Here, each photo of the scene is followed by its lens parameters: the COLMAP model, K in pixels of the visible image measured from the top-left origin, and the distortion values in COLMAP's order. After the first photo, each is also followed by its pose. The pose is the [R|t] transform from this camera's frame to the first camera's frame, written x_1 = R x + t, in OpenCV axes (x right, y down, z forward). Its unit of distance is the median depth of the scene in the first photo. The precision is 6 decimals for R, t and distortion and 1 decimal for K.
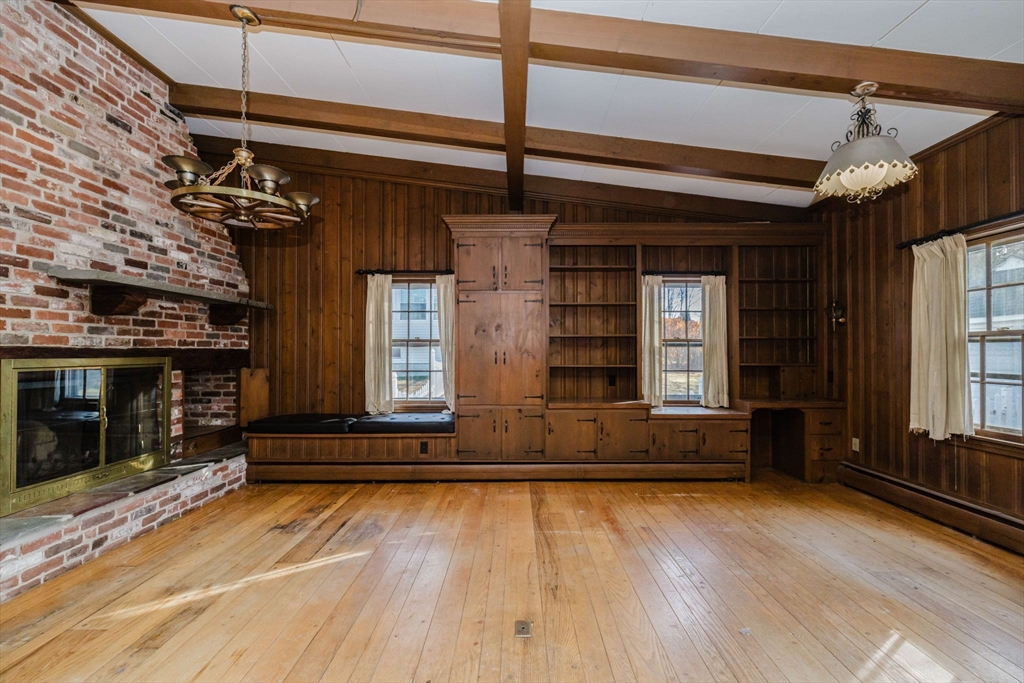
lens RADIAL K [[432.7, 0, 519.7], [0, 432.7, 347.1], [0, 0, 1]] dist [0.000298, 0.000177]
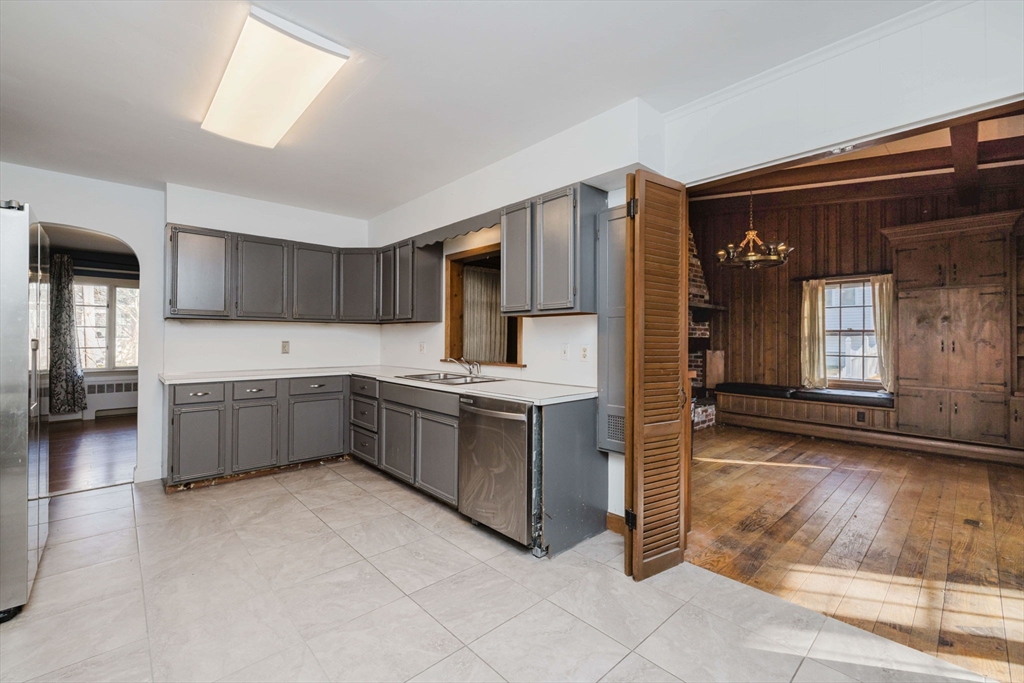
lens RADIAL K [[432.7, 0, 506.2], [0, 432.7, 333.9], [0, 0, 1]] dist [0.000298, 0.000177]
pose [[0.671700, -0.002400, -0.740820, 0.017914], [0.003472, 0.999994, -0.000092, -0.011571], [0.740815, -0.002510, 0.671704, -0.632640]]
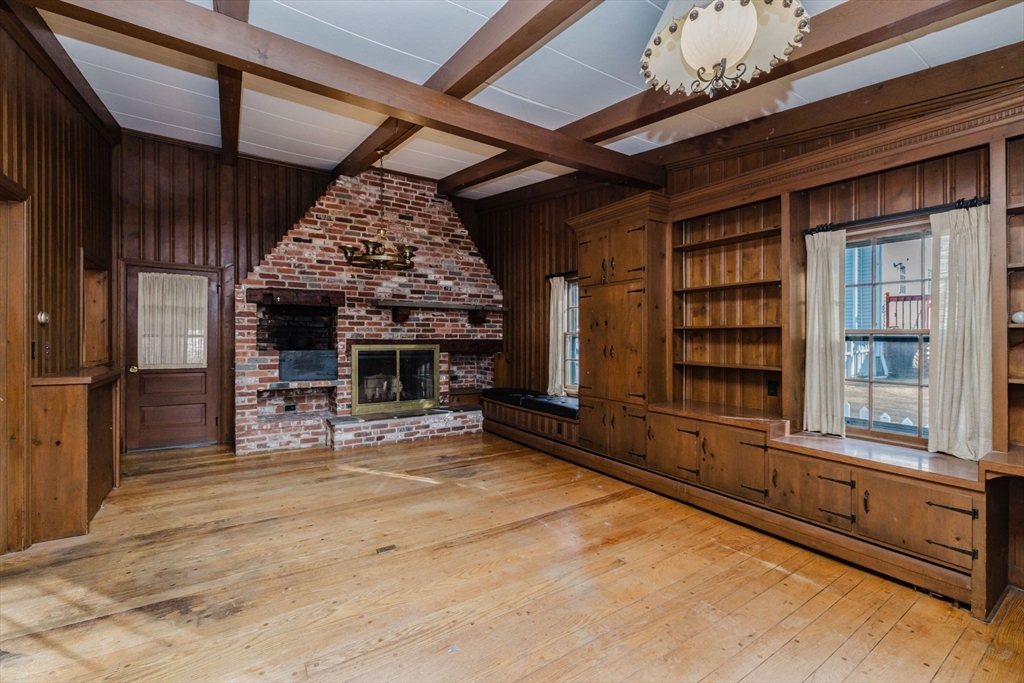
lens RADIAL K [[432.7, 0, 516.2], [0, 432.7, 338.3], [0, 0, 1]] dist [0.000298, 0.000177]
pose [[0.548381, 0.008229, -0.836188, 0.697992], [0.001256, 0.999942, 0.010664, -0.016978], [0.836228, -0.006898, 0.548339, 0.301464]]
